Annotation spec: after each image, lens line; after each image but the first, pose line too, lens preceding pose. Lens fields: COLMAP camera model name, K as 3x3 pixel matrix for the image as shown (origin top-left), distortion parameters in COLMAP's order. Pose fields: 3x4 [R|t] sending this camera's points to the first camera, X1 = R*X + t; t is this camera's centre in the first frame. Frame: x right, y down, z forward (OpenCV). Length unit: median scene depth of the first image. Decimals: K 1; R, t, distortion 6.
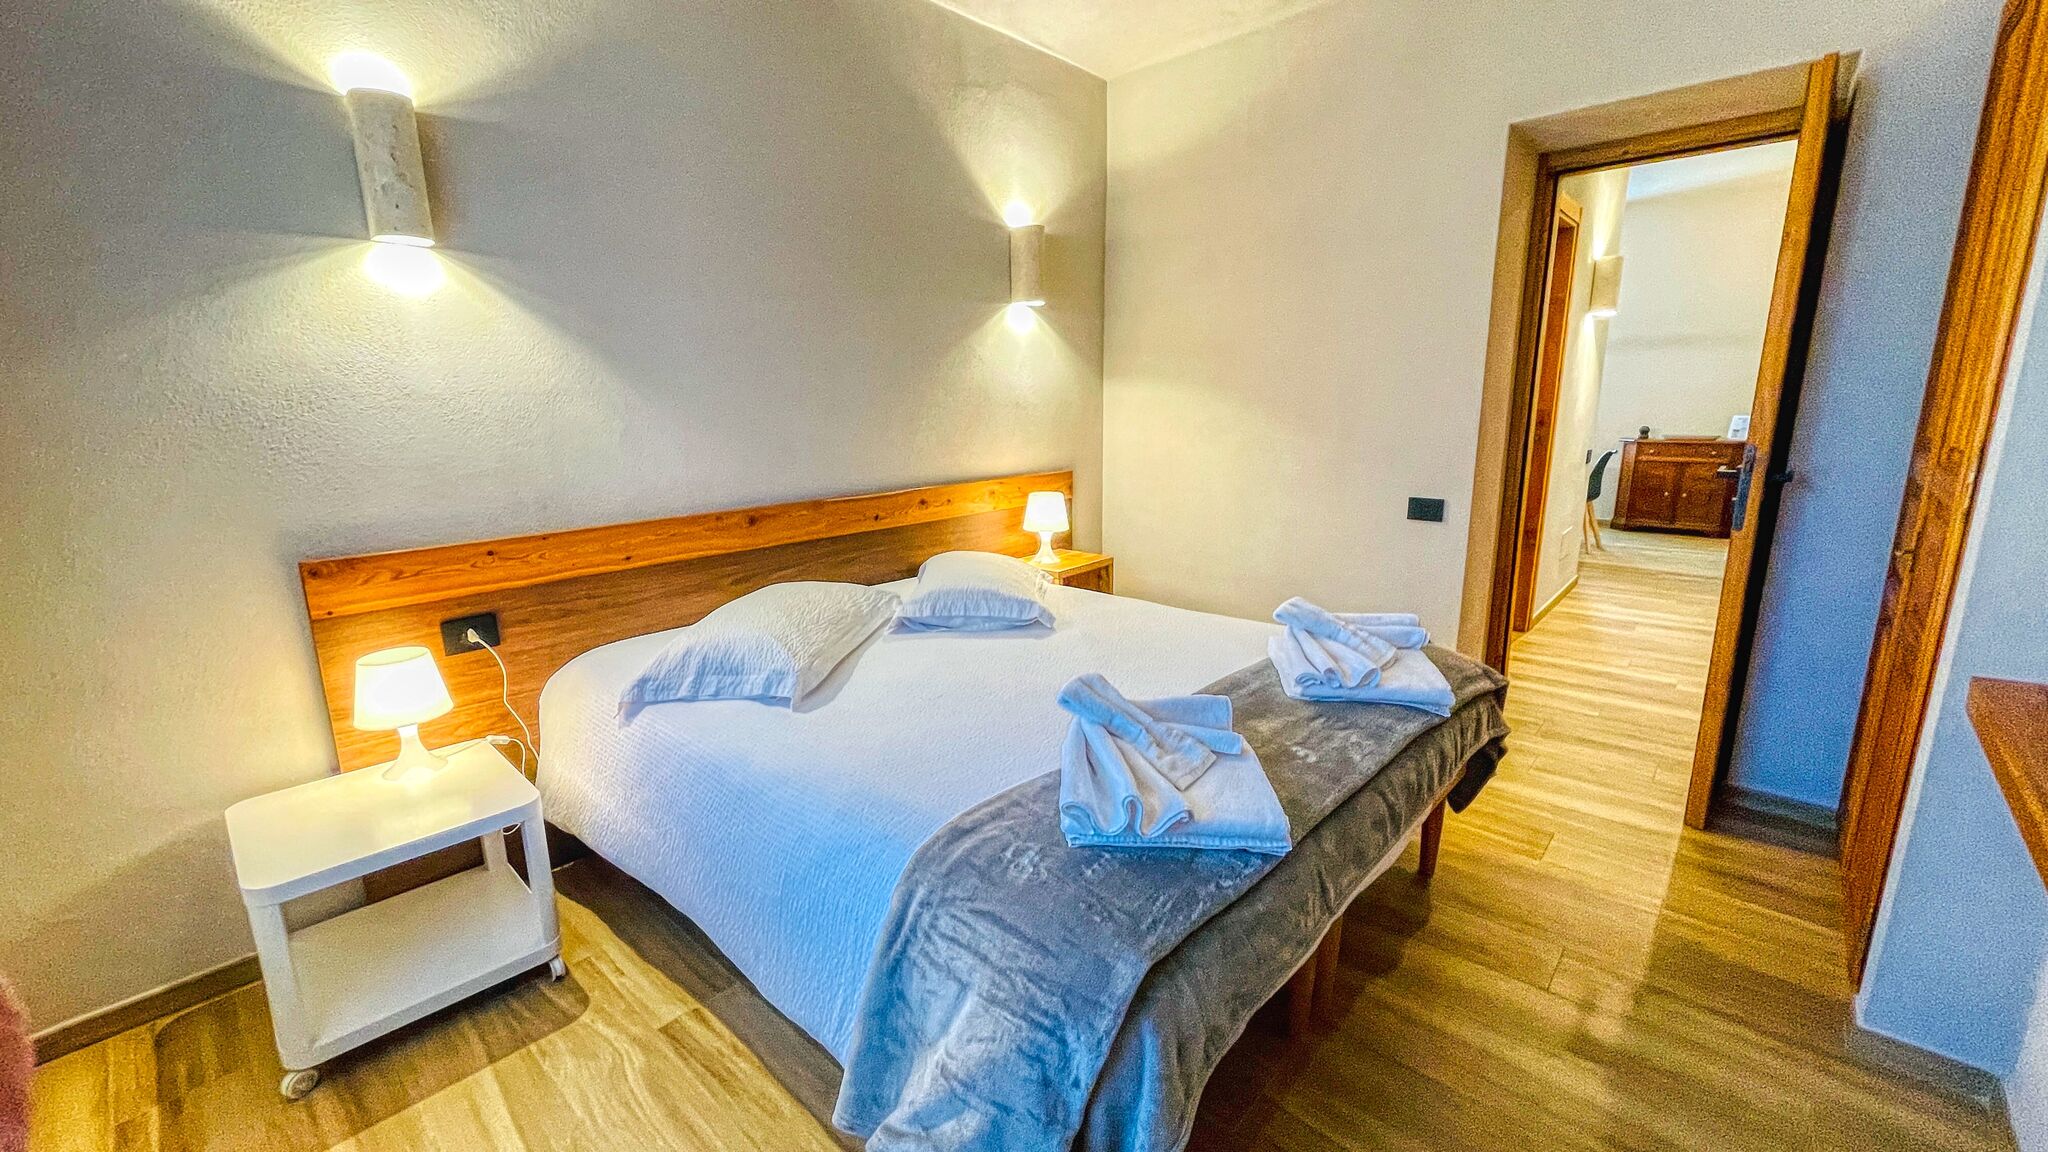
lens RADIAL K [[832.6, 0, 1020.4], [0, 832.6, 586.7], [0, 0, 1]] dist [0.001341, -0.000183]
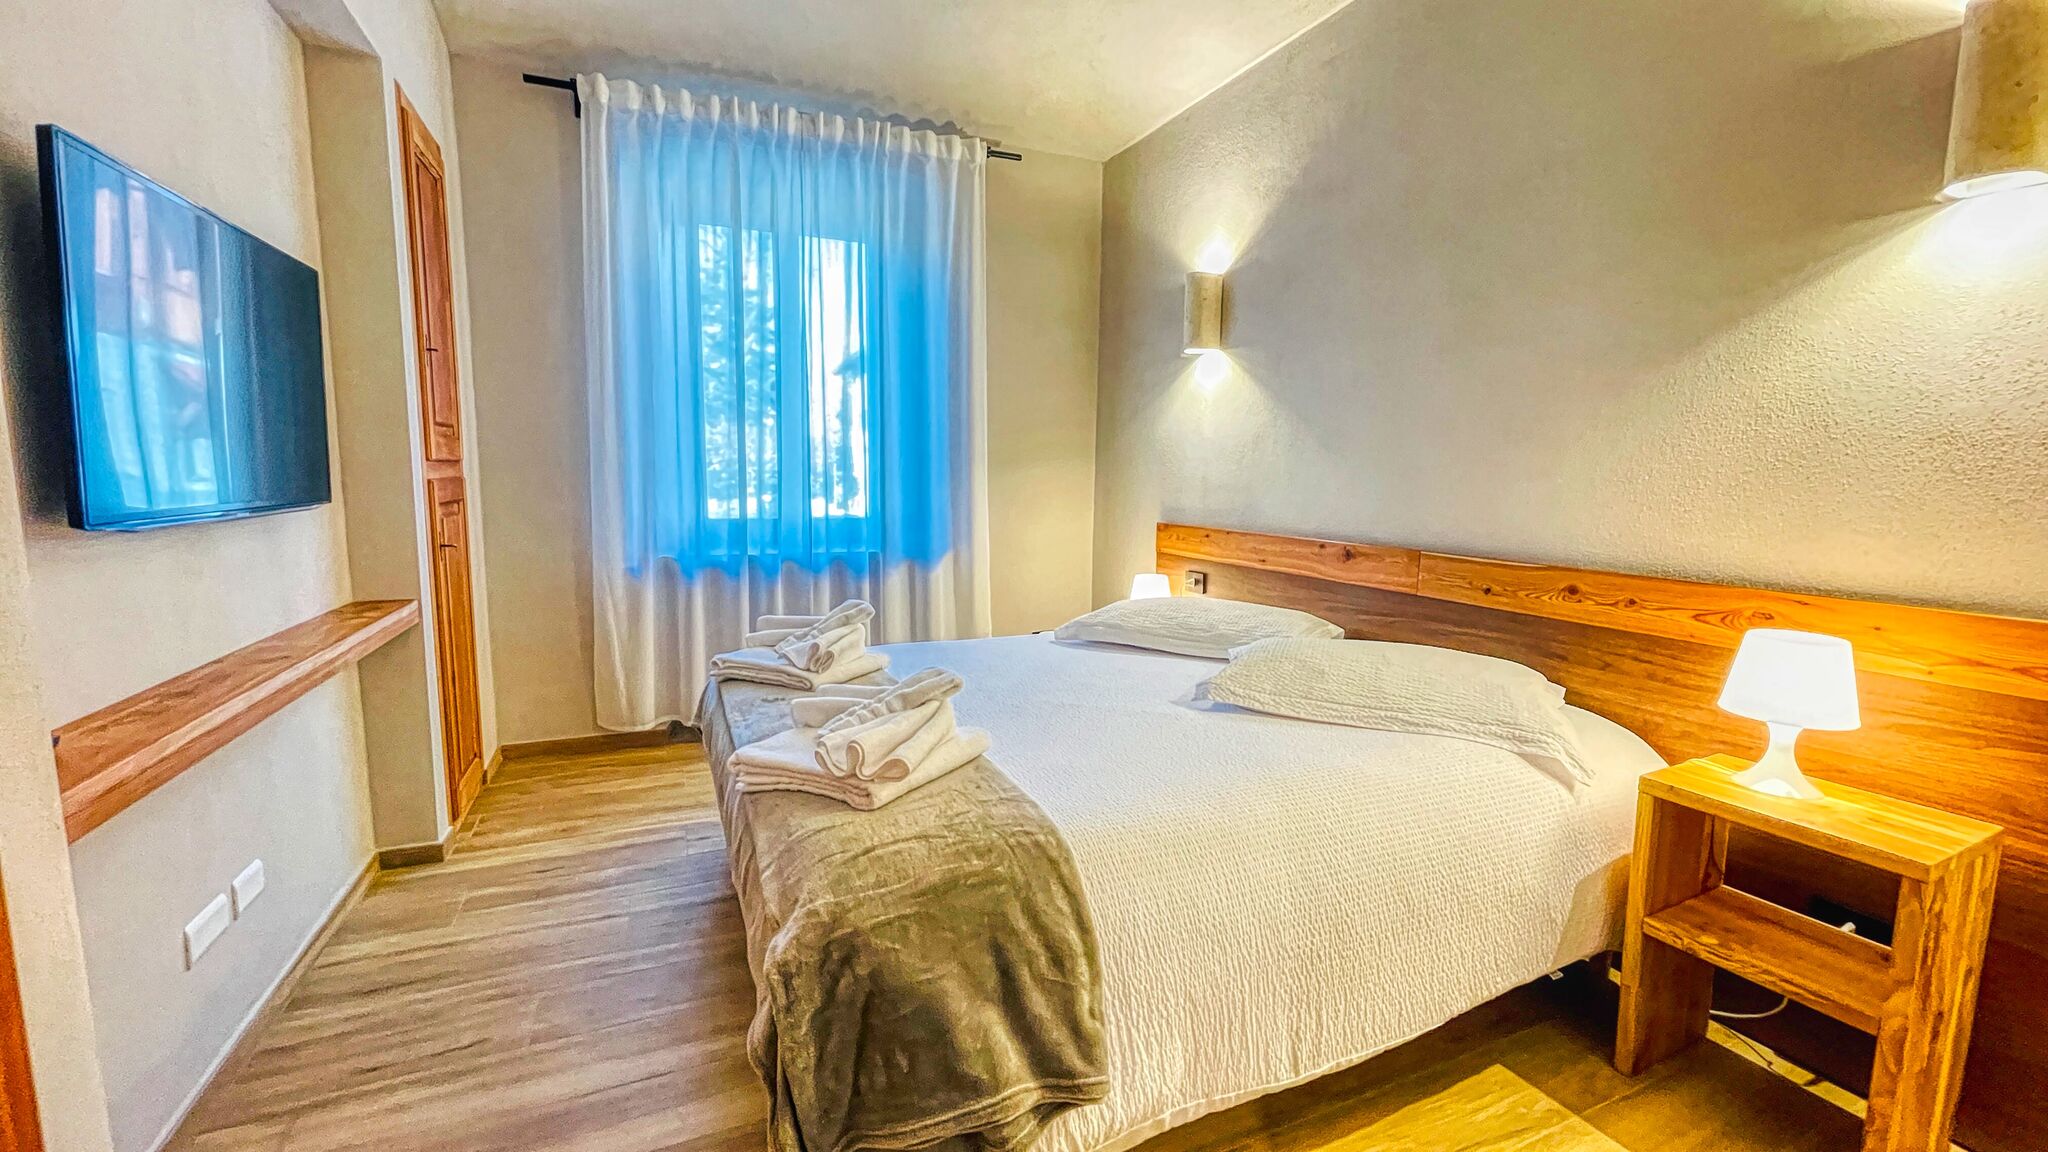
lens RADIAL K [[832.6, 0, 1021.5], [0, 832.6, 556.8], [0, 0, 1]] dist [0.001341, -0.000183]
pose [[-0.393632, 0.117241, -0.911761, 0.446527], [-0.199686, 0.957246, 0.209299, -0.123386], [0.897318, 0.264453, -0.353391, 0.586189]]
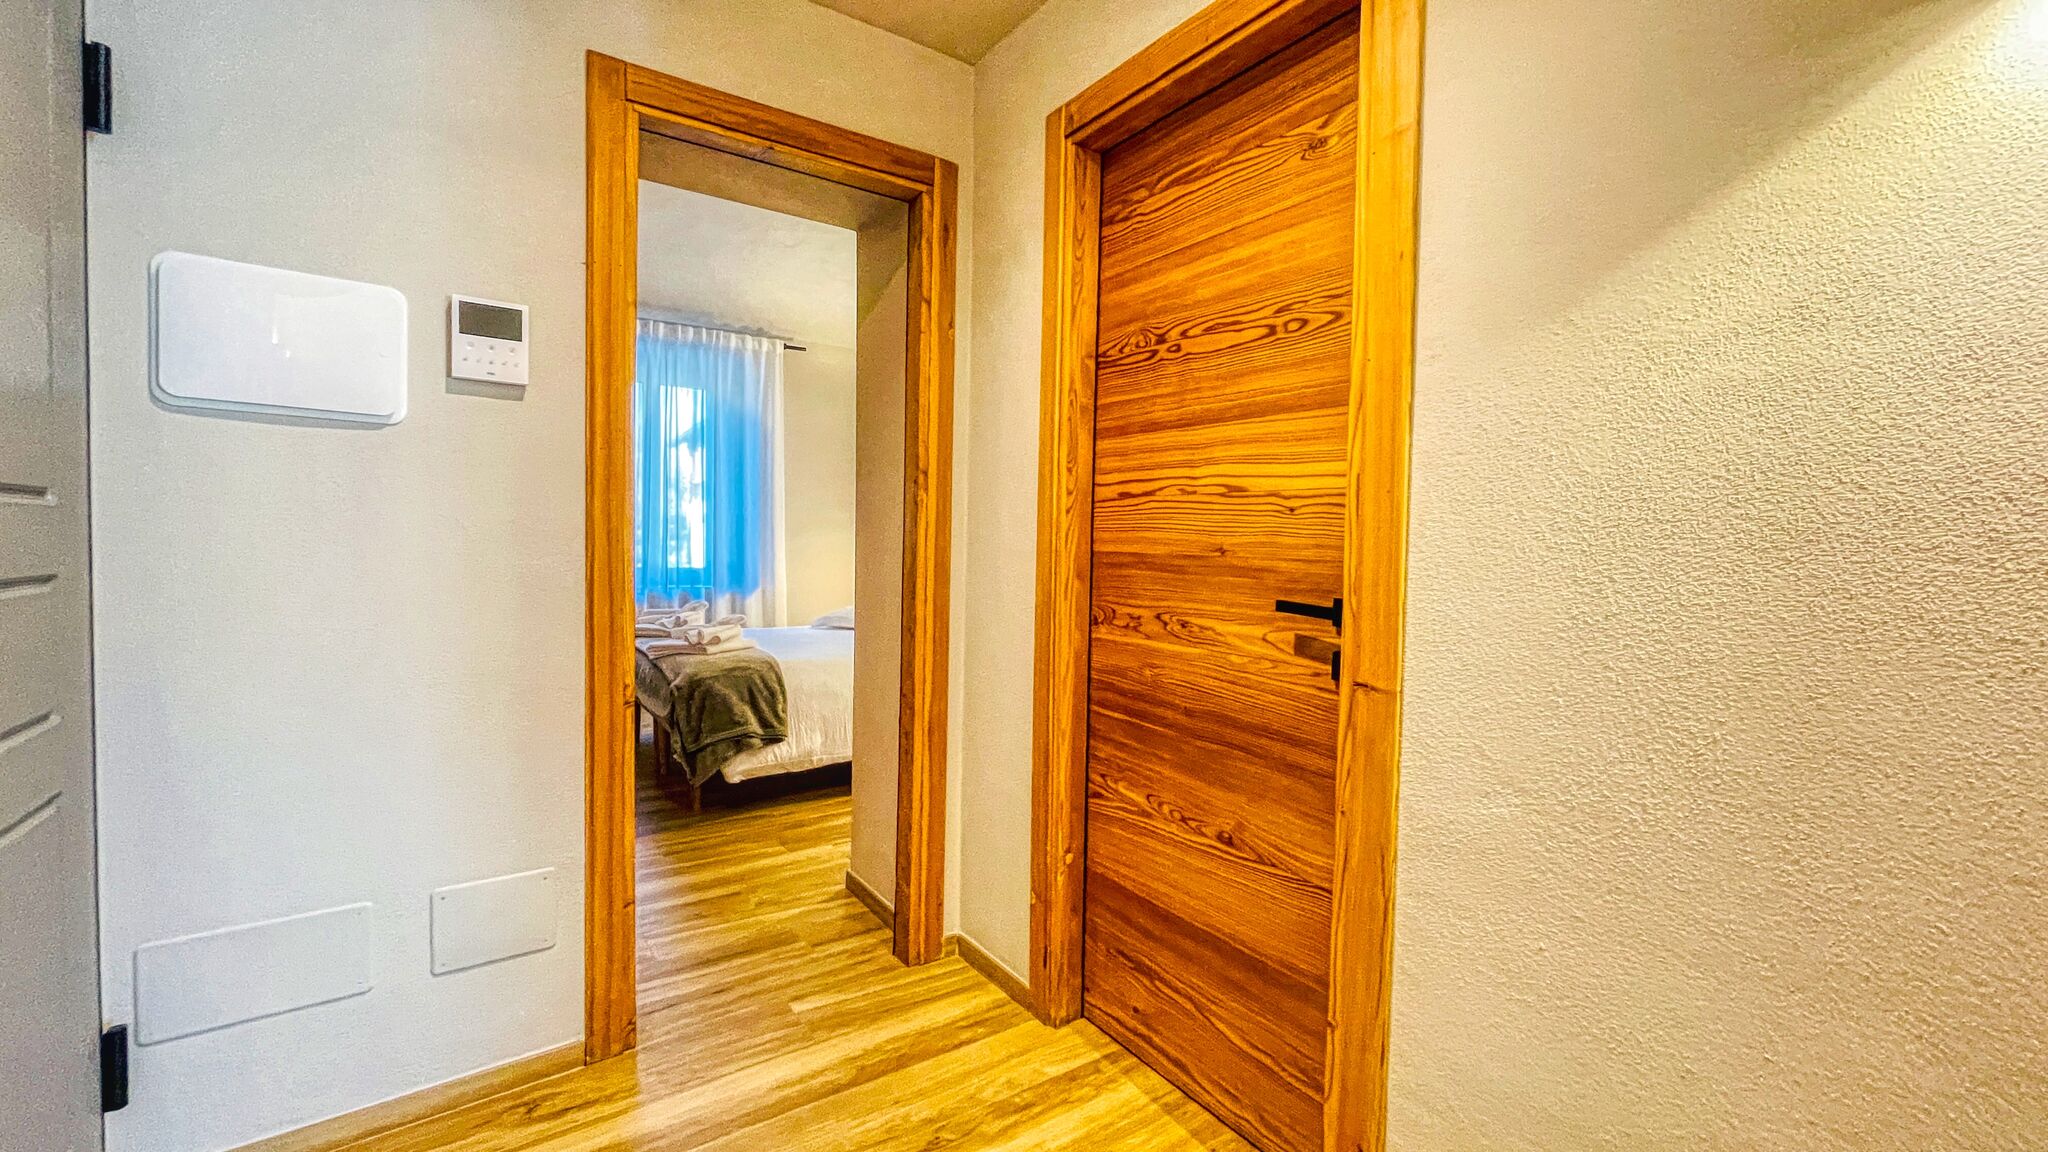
lens RADIAL K [[832.6, 0, 1022.1], [0, 832.6, 563.6], [0, 0, 1]] dist [0.001341, -0.000183]
pose [[-0.219021, 0.044983, -0.974683, 0.802270], [-0.219937, 0.970952, 0.094233, -0.177115], [0.950609, 0.235007, -0.202766, 0.813083]]
